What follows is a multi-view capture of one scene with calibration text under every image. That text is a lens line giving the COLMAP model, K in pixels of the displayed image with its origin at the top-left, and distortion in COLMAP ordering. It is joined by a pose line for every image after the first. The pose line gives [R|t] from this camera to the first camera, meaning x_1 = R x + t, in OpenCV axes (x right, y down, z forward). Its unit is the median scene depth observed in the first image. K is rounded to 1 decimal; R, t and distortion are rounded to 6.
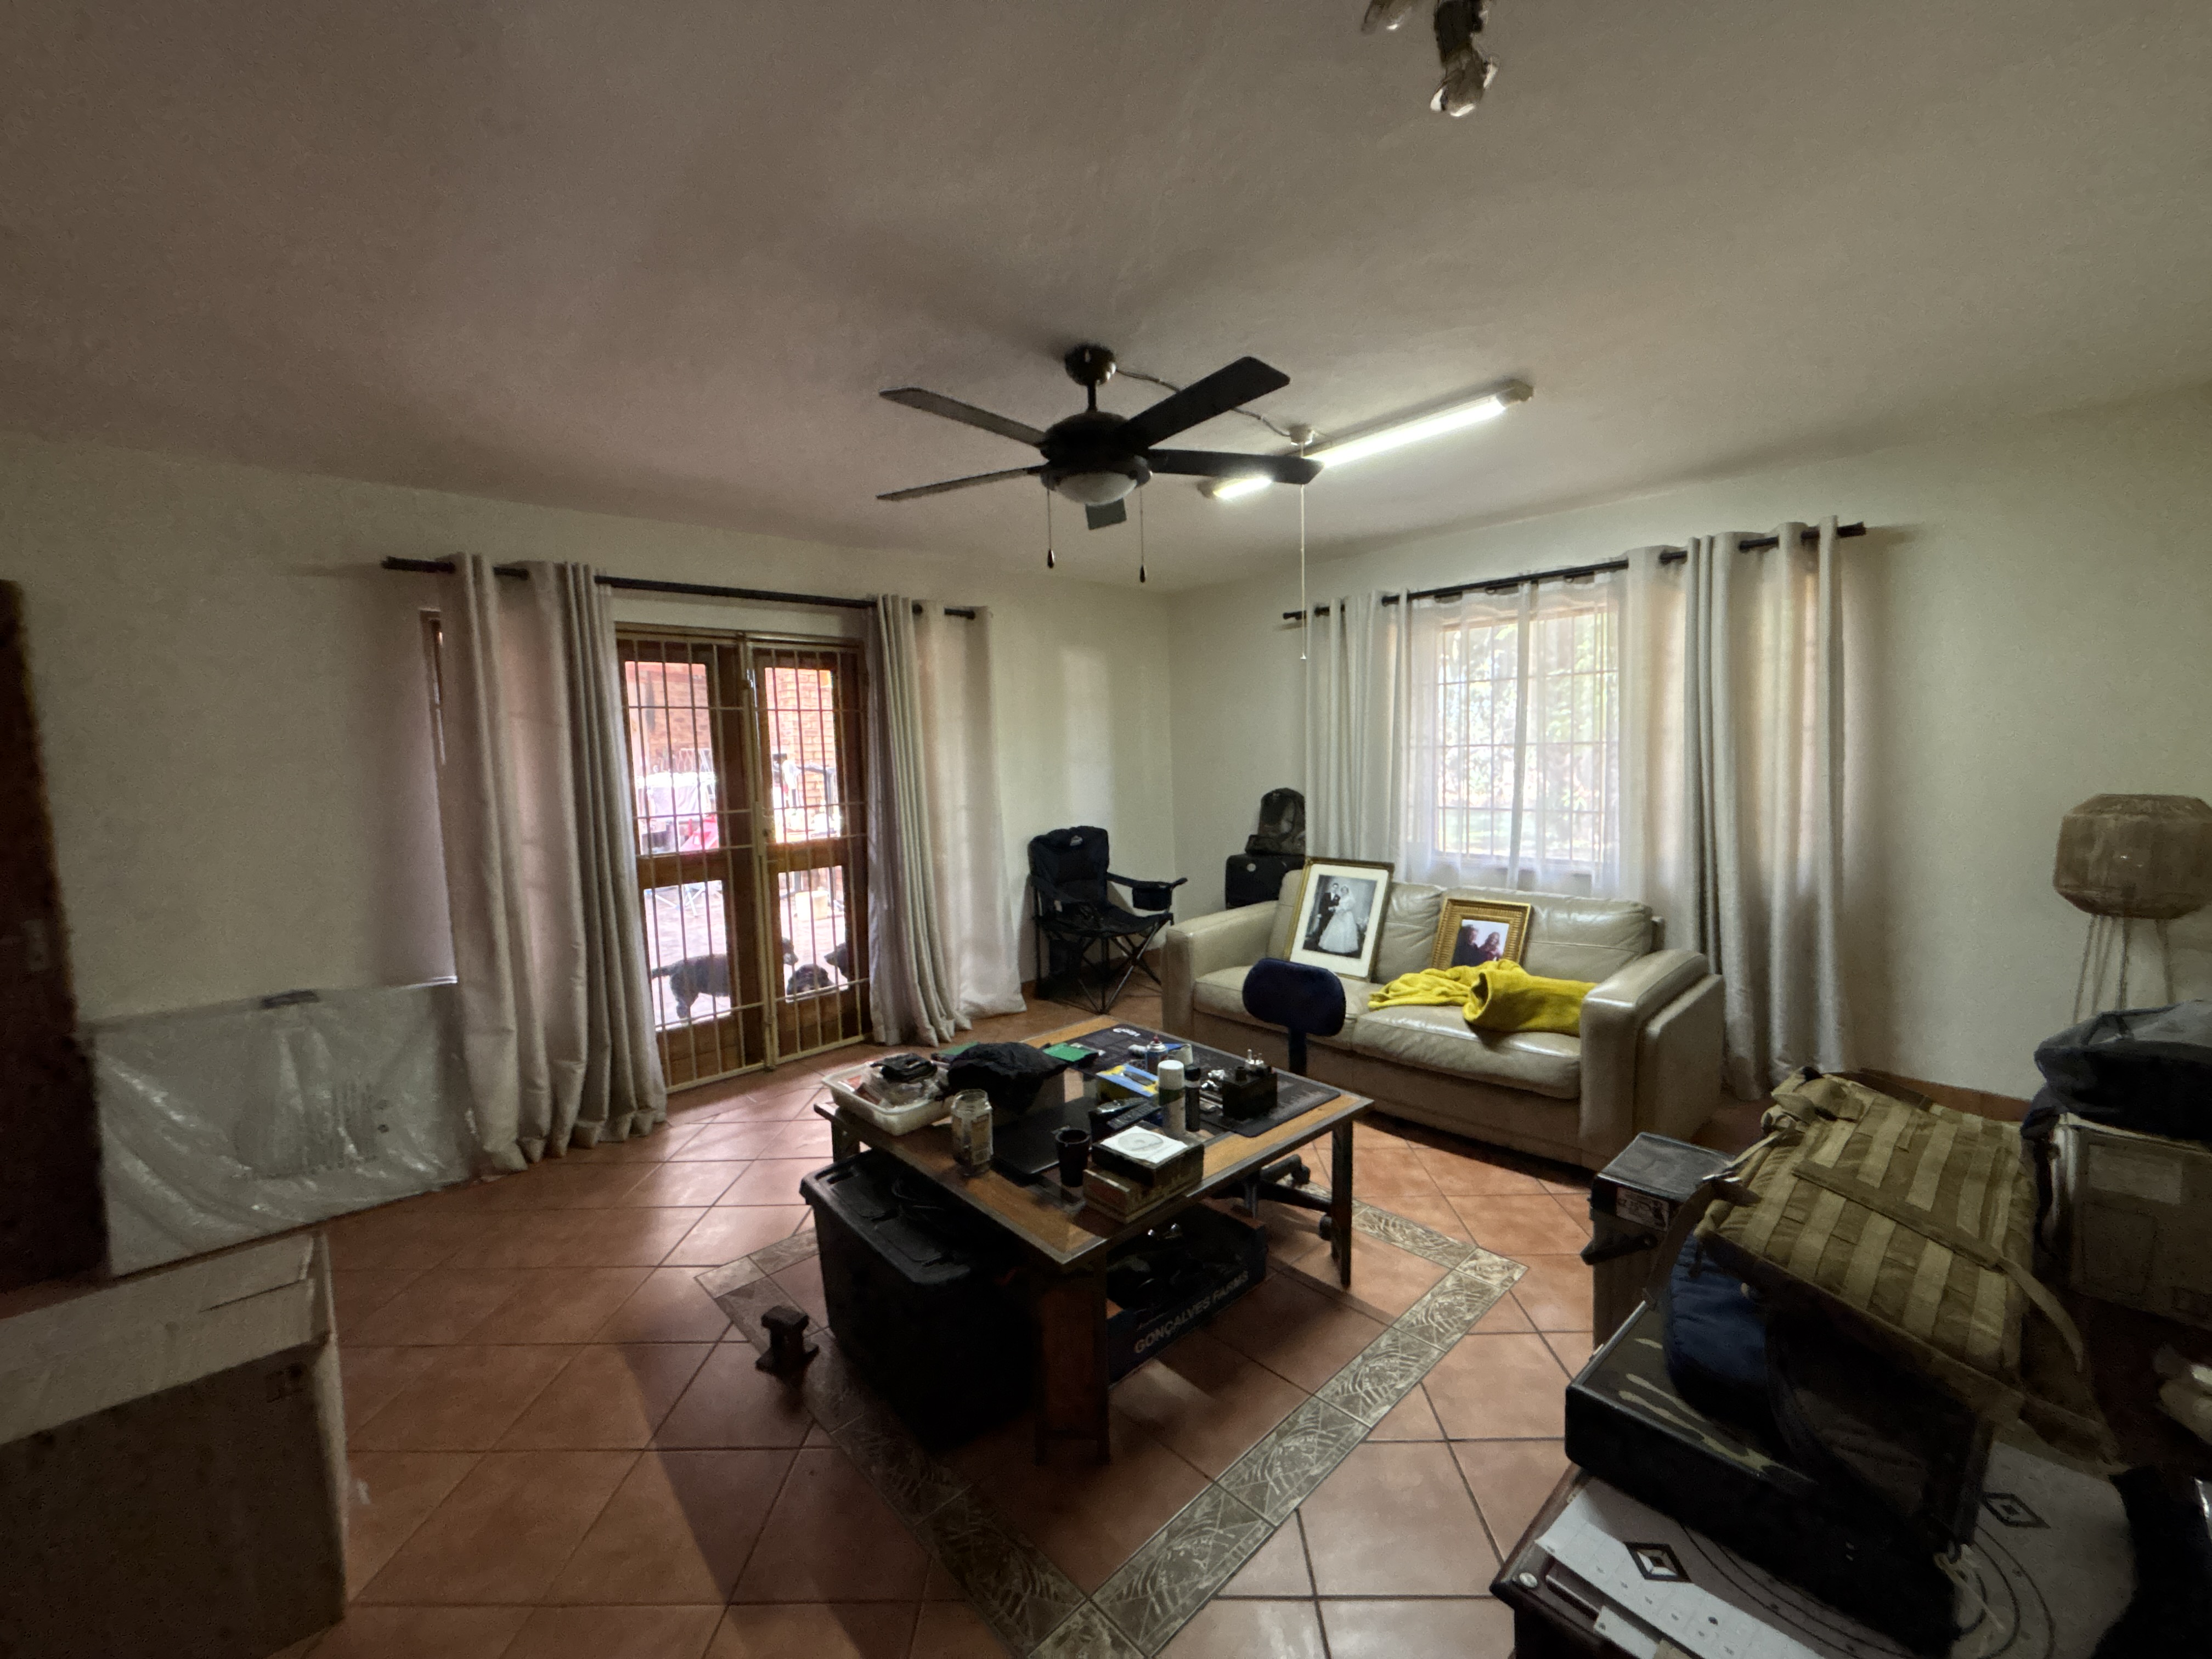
lens RADIAL K [[887.6, 0, 1109.1], [0, 887.6, 822.5], [0, 0, 1]] dist [0.003002, 0.000024]
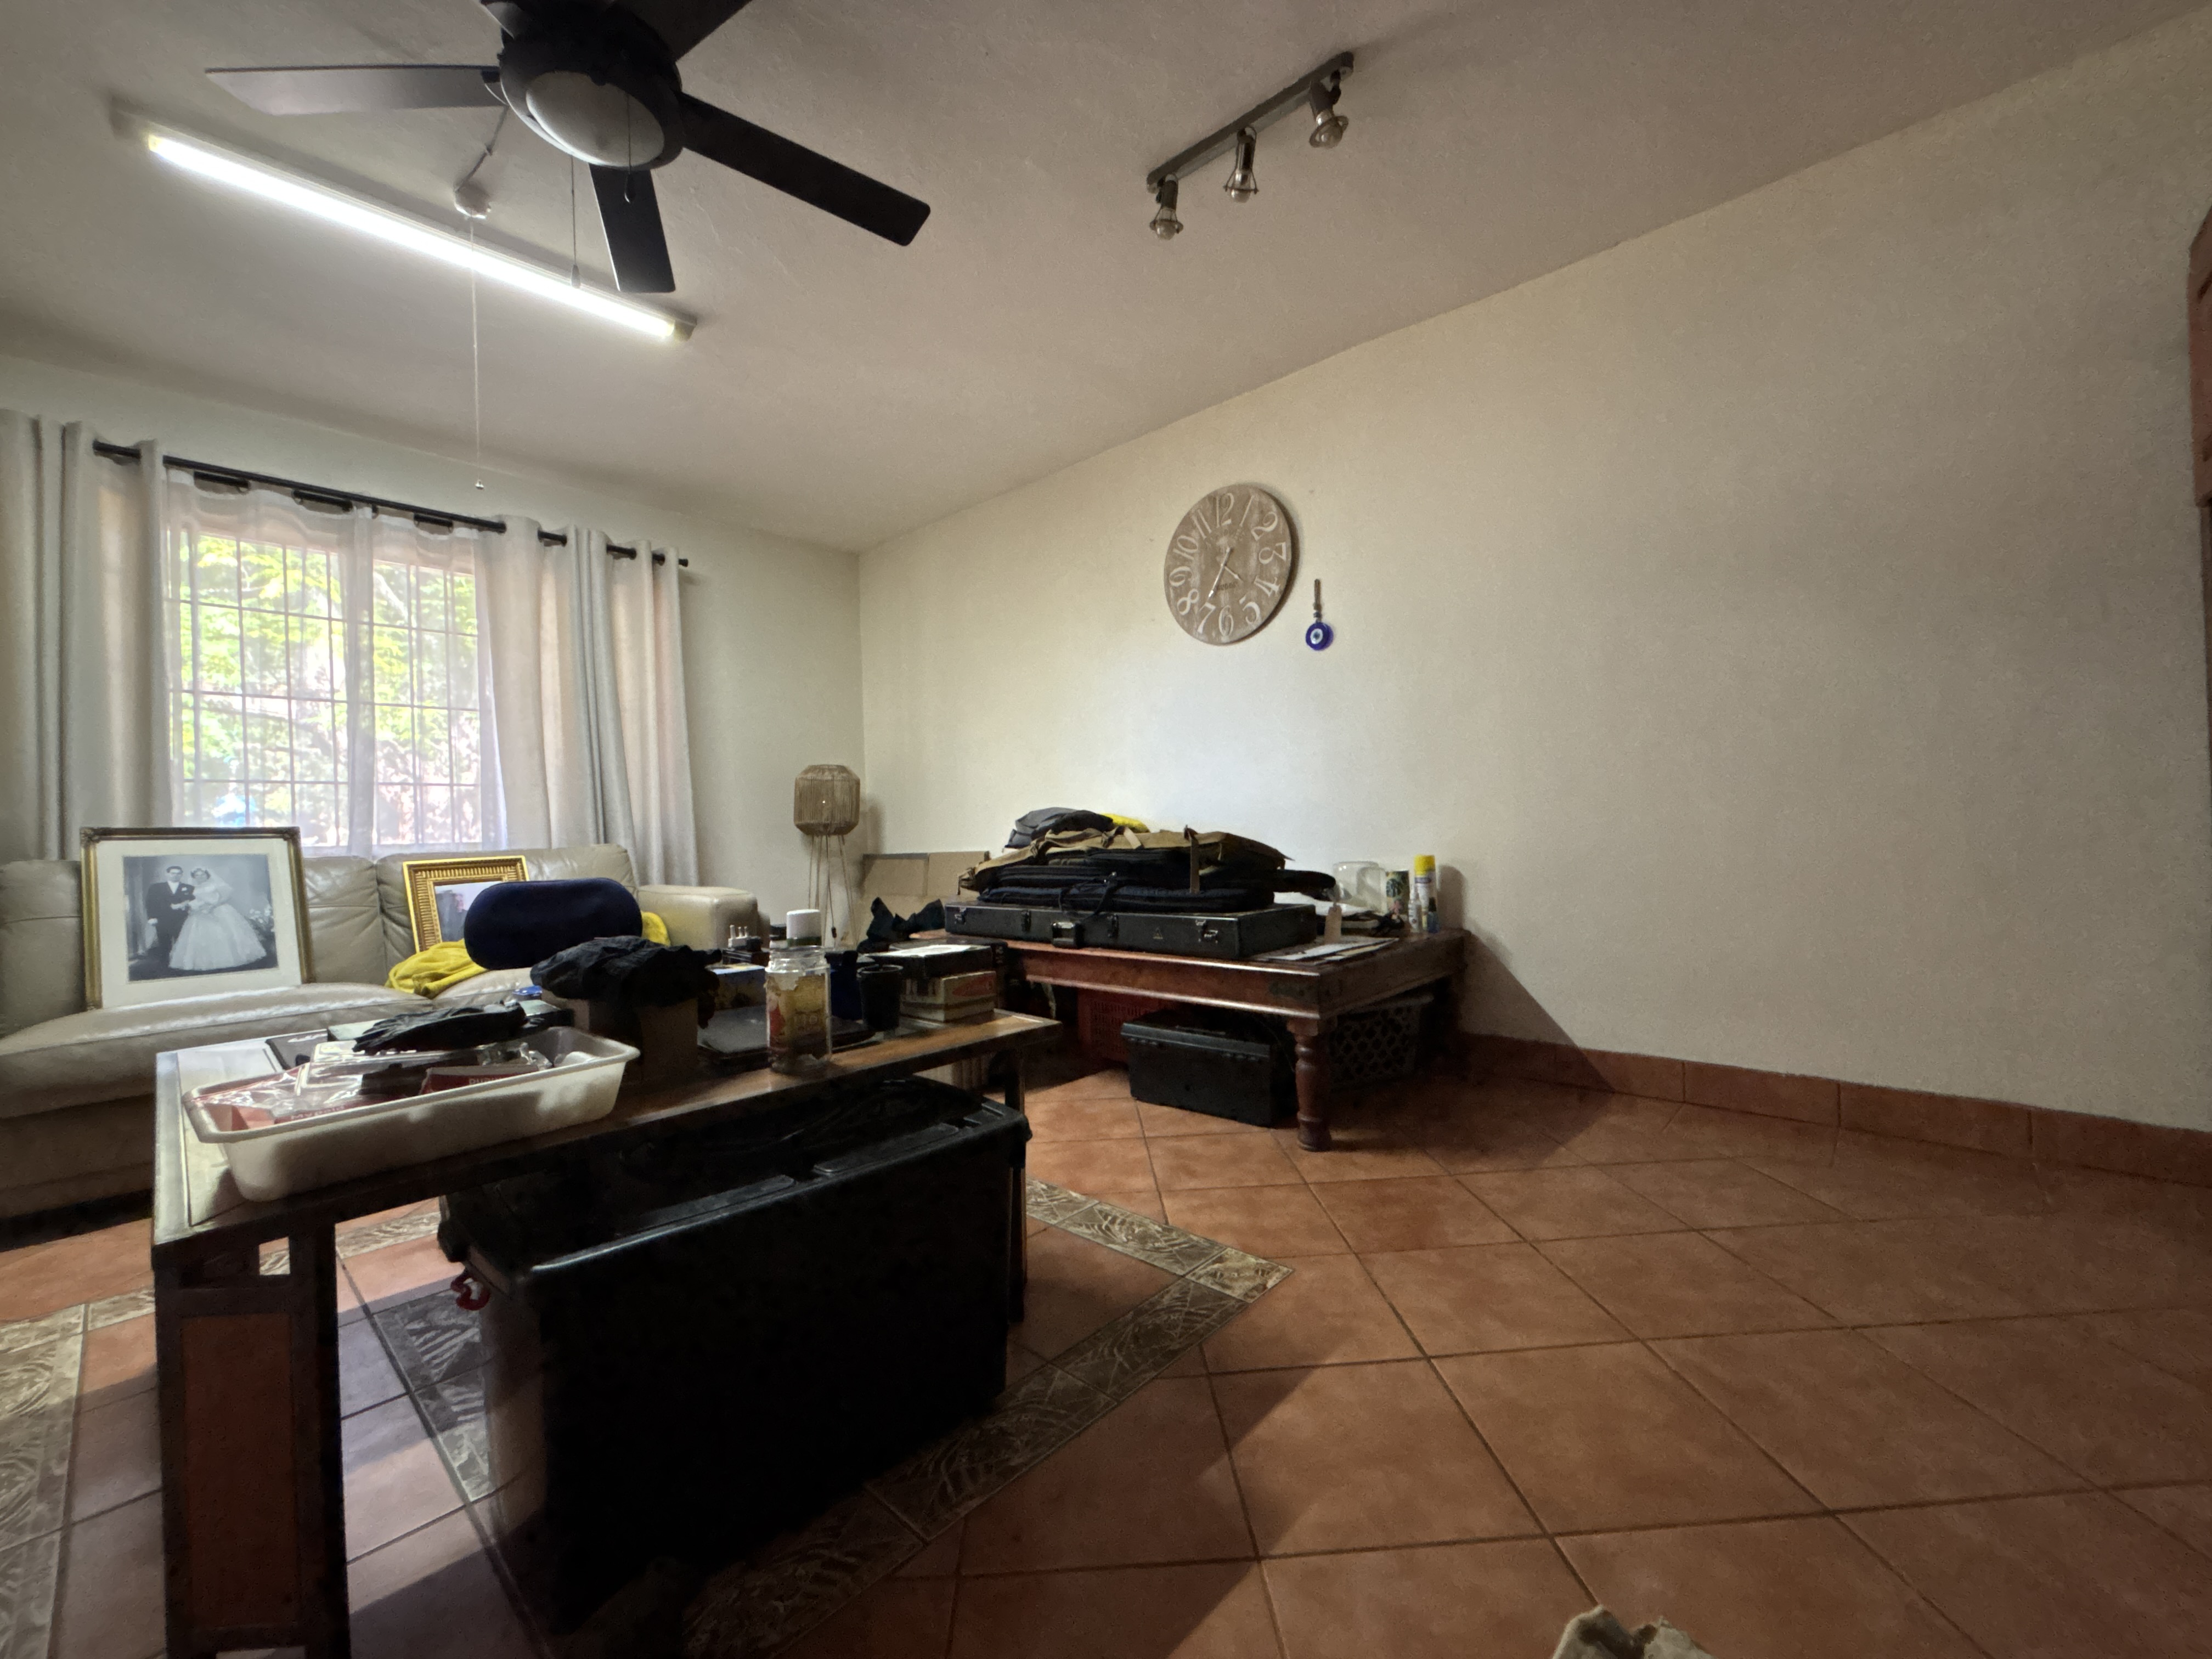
lens RADIAL K [[901.8, 0, 1106.0], [0, 901.8, 829.5], [0, 0, 1]] dist [-0.000737, -0.004222]
pose [[-0.074234, 0.040419, 0.996421, -0.422940], [0.114830, 0.992879, -0.031720, 0.141636], [-0.990608, 0.112065, -0.078347, 0.427089]]
